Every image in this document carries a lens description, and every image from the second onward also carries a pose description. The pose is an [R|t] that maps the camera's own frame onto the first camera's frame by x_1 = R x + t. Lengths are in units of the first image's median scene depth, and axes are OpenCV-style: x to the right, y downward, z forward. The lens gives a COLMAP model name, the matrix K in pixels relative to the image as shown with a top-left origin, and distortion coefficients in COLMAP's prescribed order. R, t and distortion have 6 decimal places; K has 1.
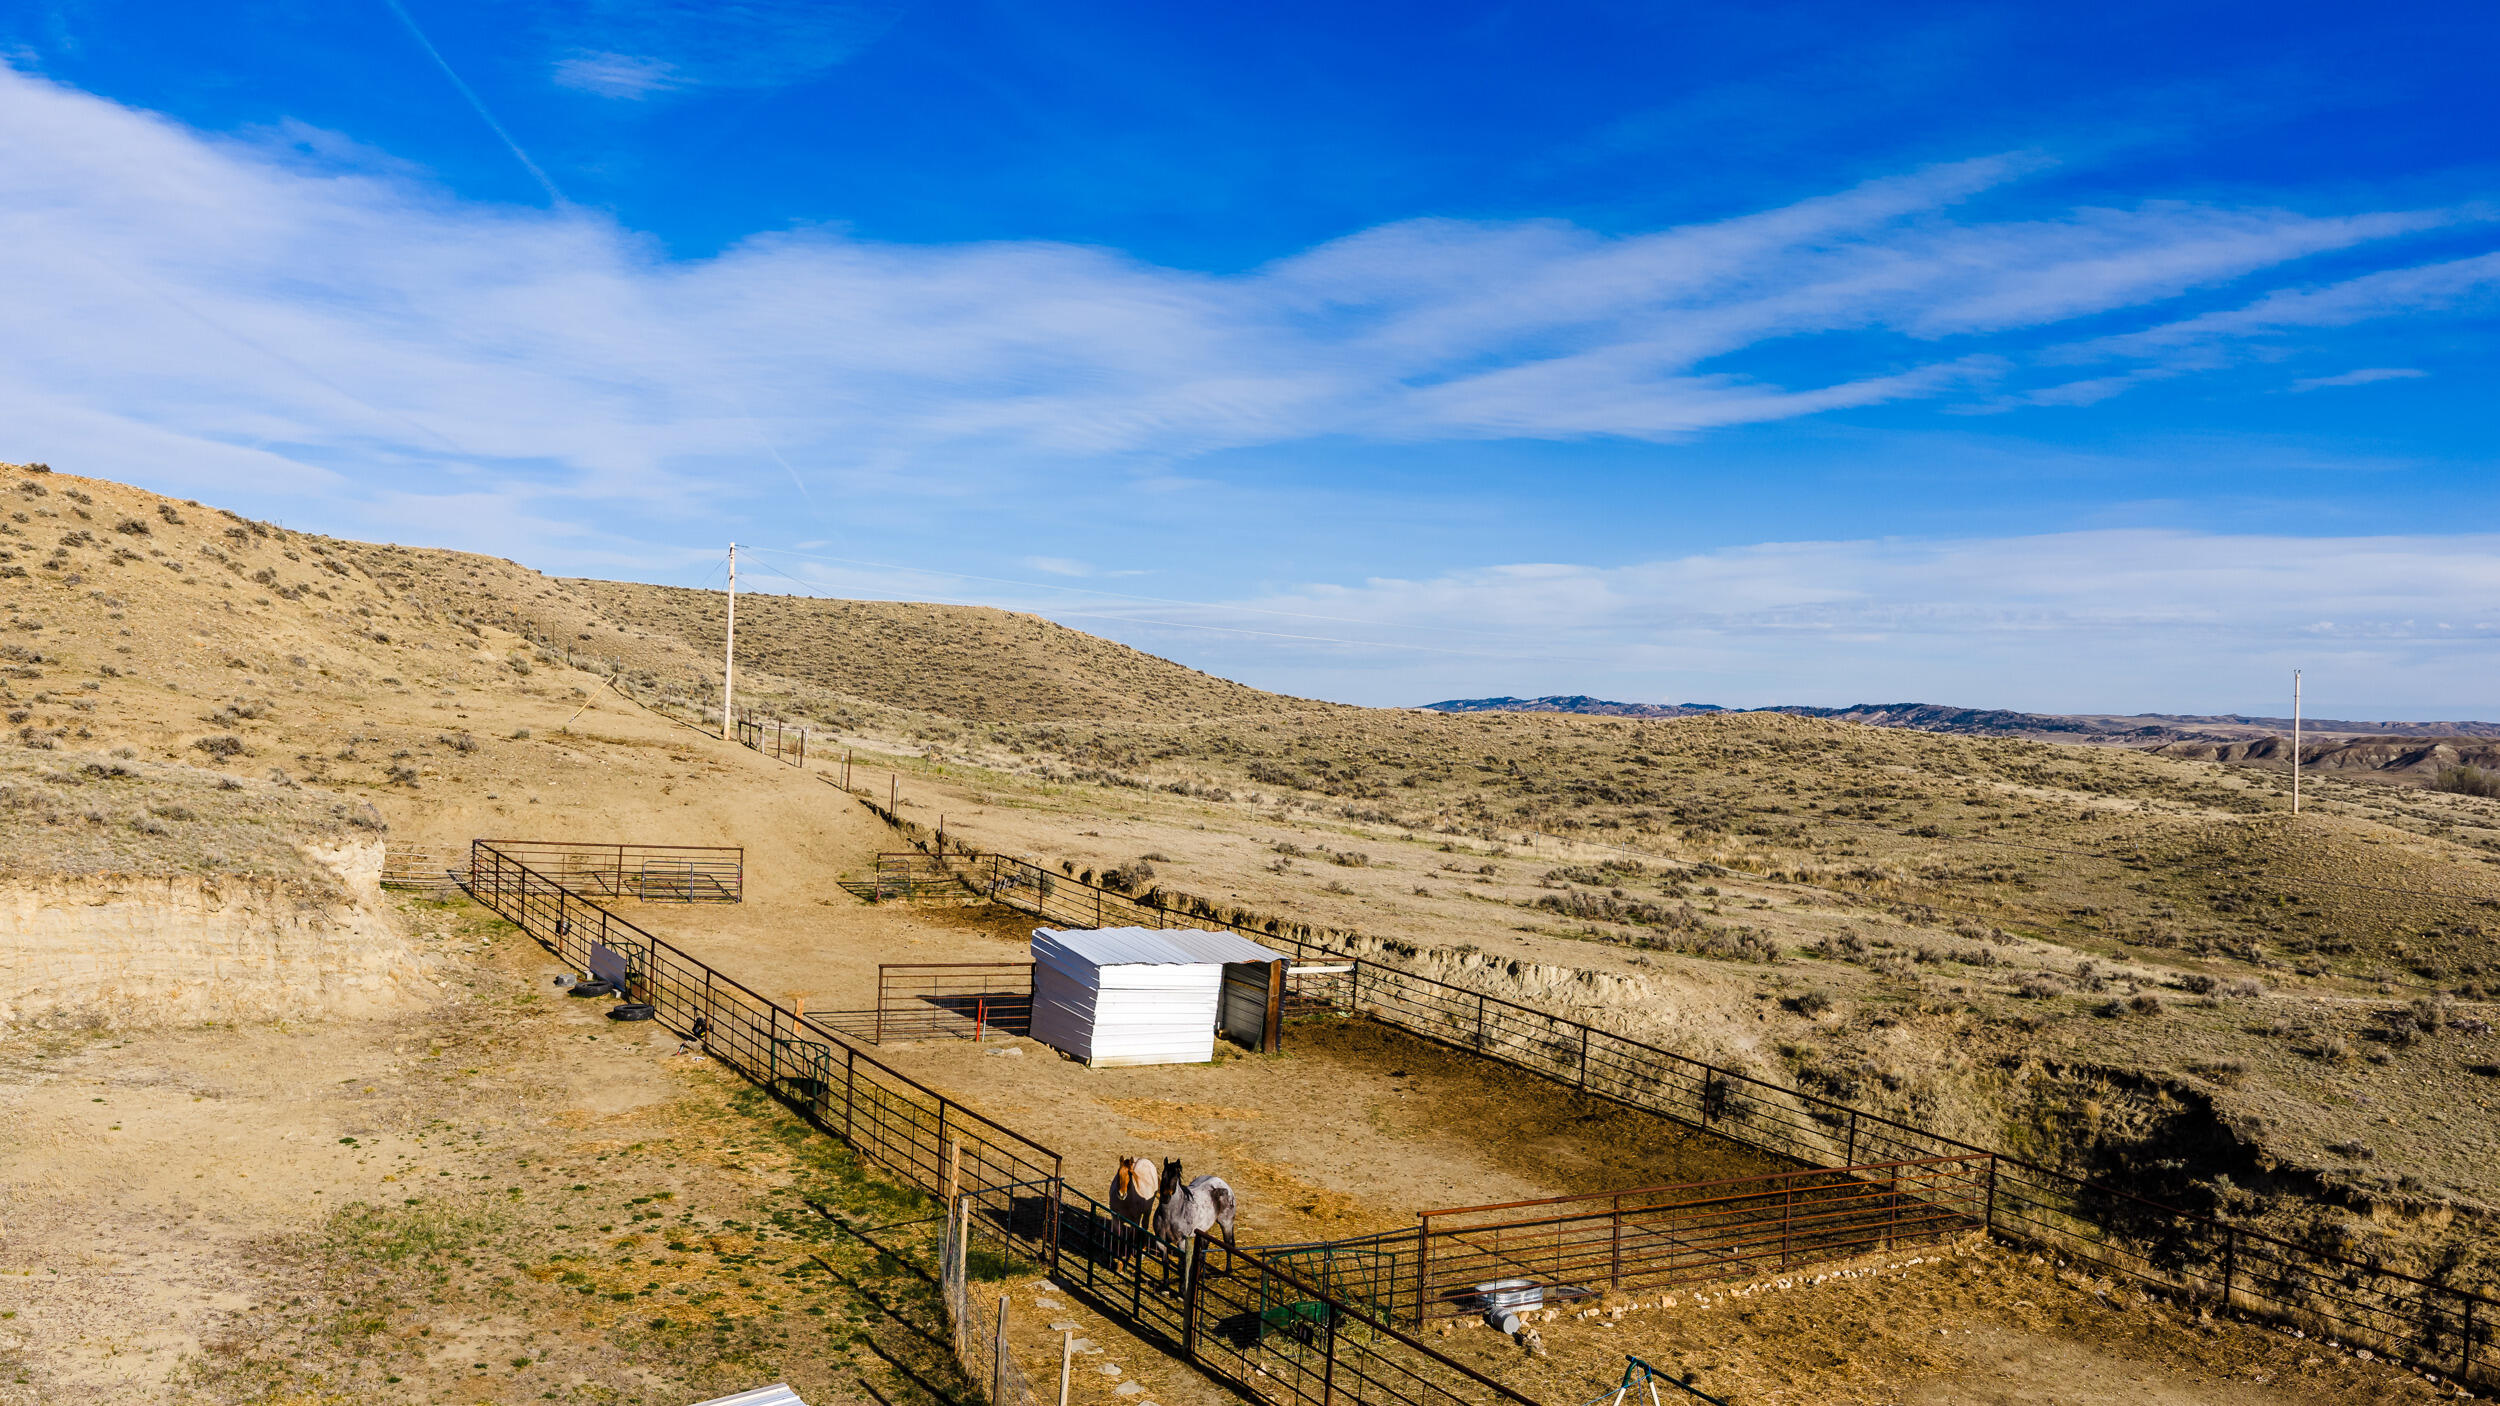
lens RADIAL K [[2028.8, 0, 1250.0], [0, 2028.8, 703.0], [0, 0, 1]] dist [-0.011401, -0.004674]
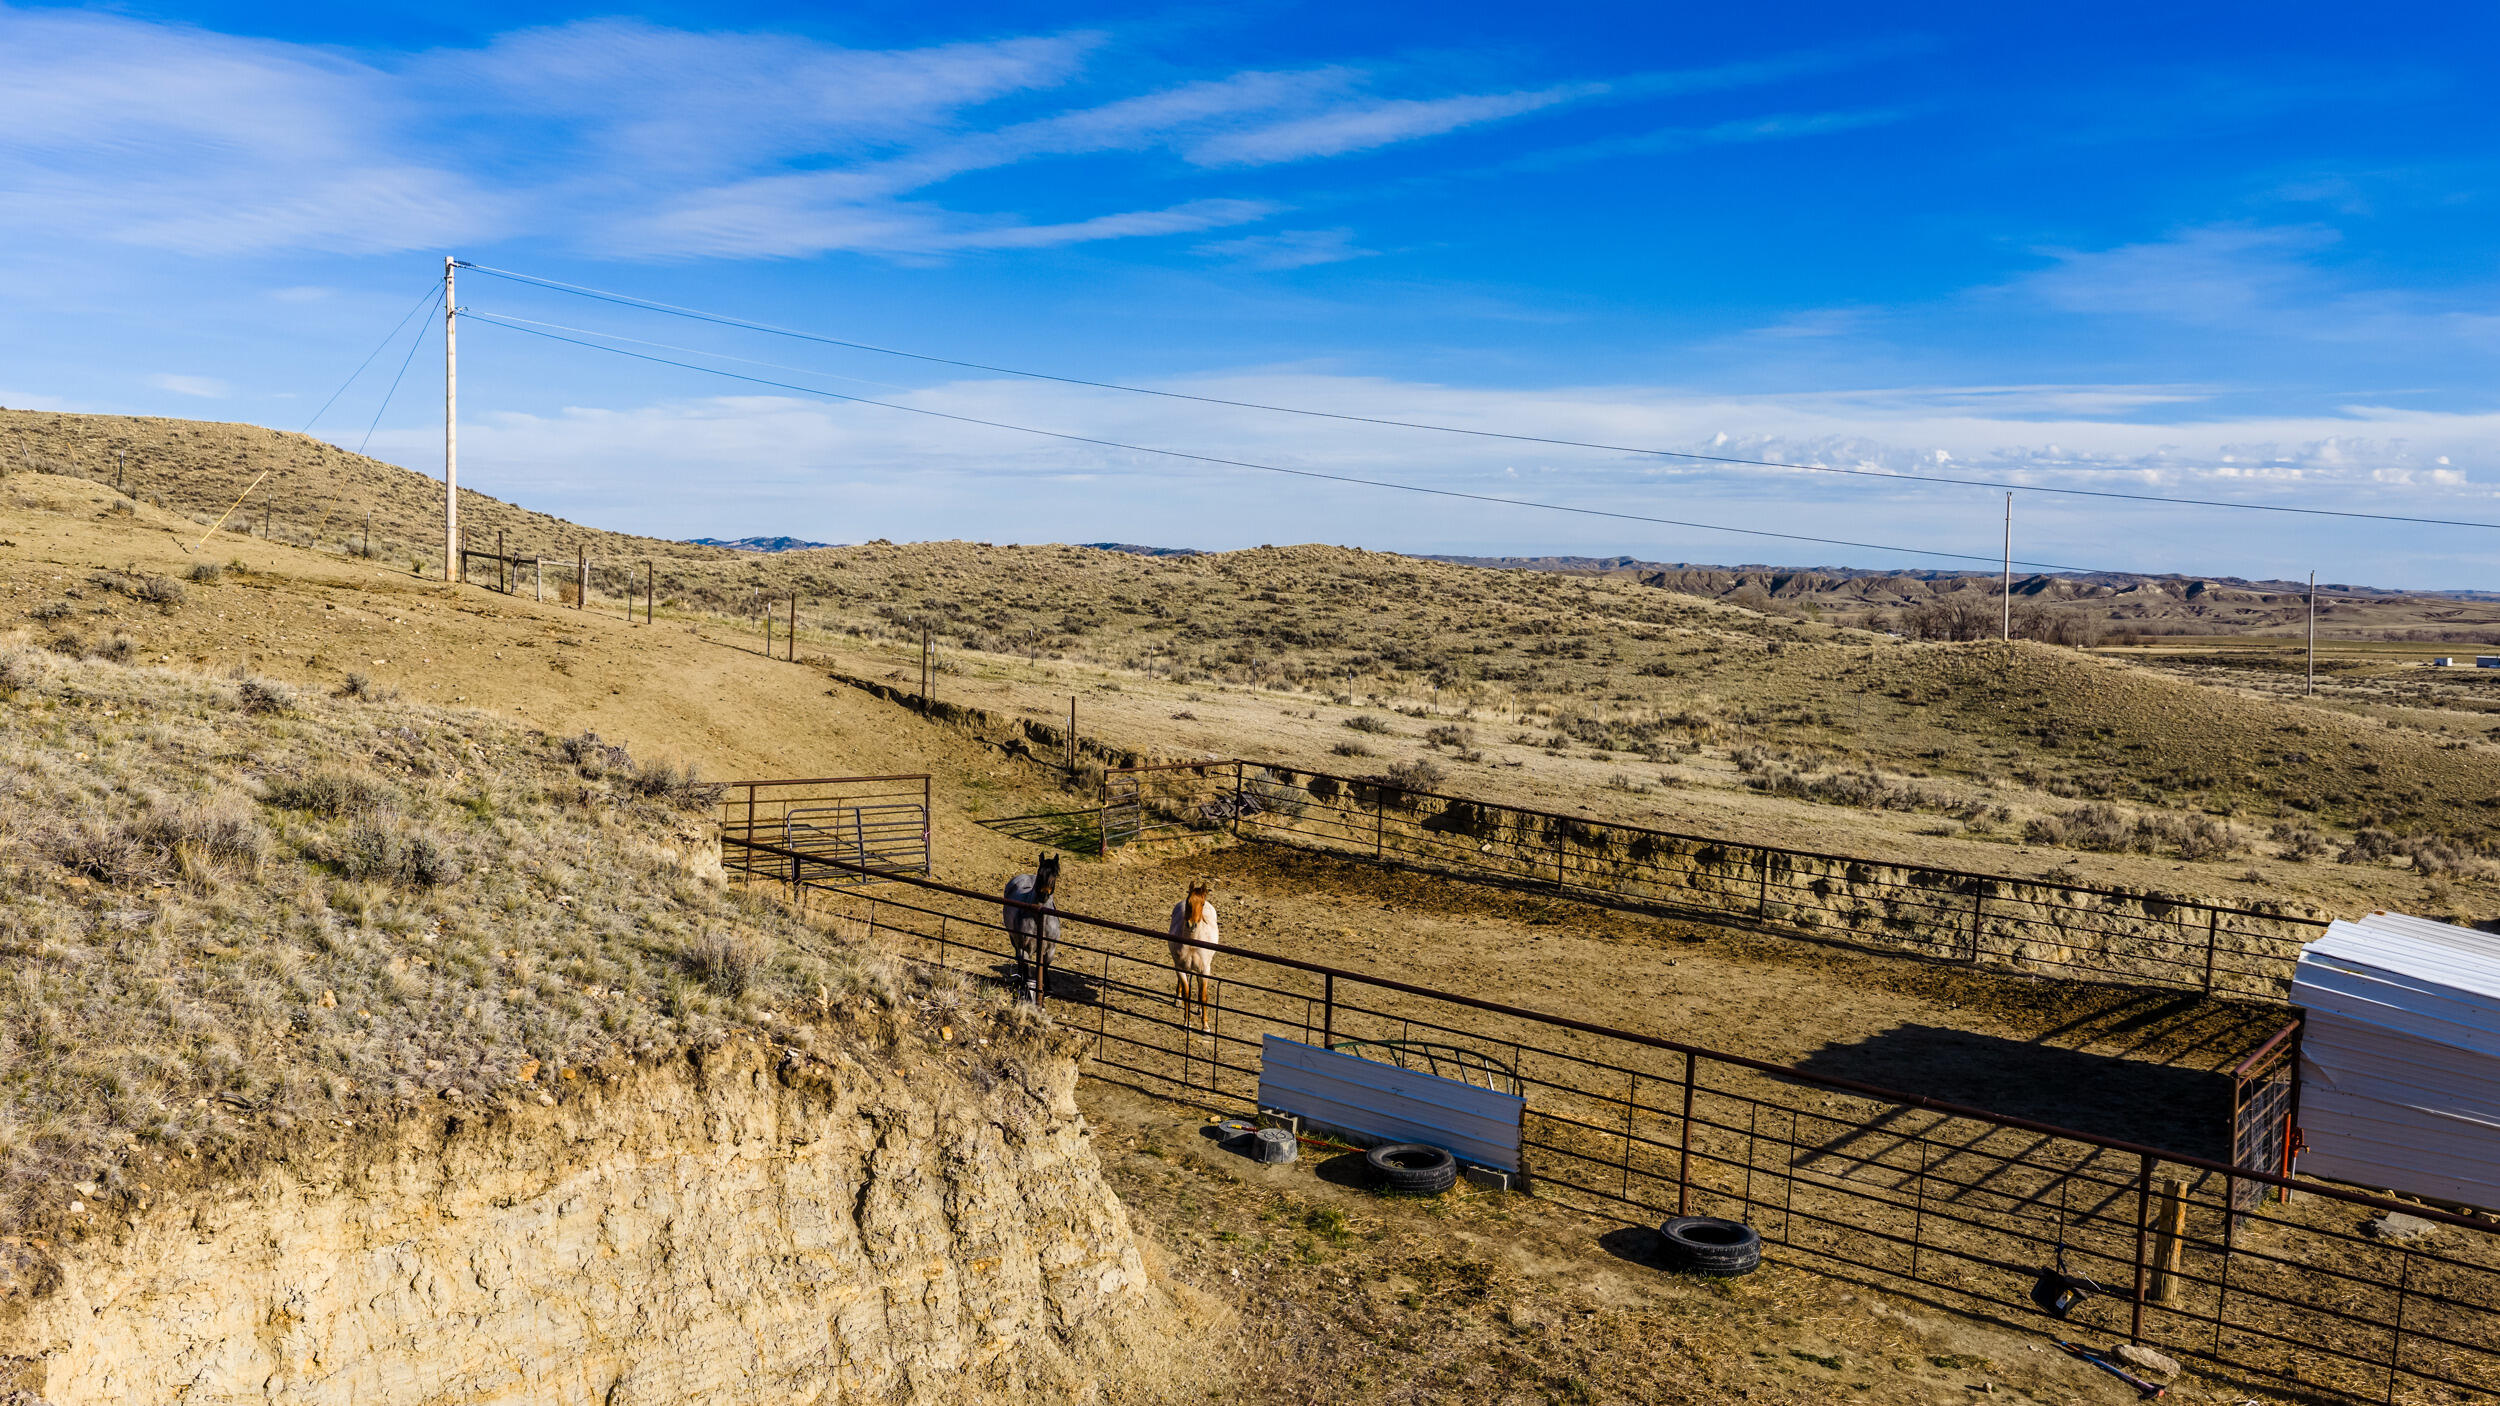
lens RADIAL K [[2053.5, 0, 1250.0], [0, 2053.5, 703.0], [0, 0, 1]] dist [-0.059340, 0.005556]
pose [[0.915903, -0.037129, 0.399678, -0.229523], [0.006339, 0.996926, 0.078086, 0.006678], [-0.401349, -0.068986, 0.913323, 0.285397]]
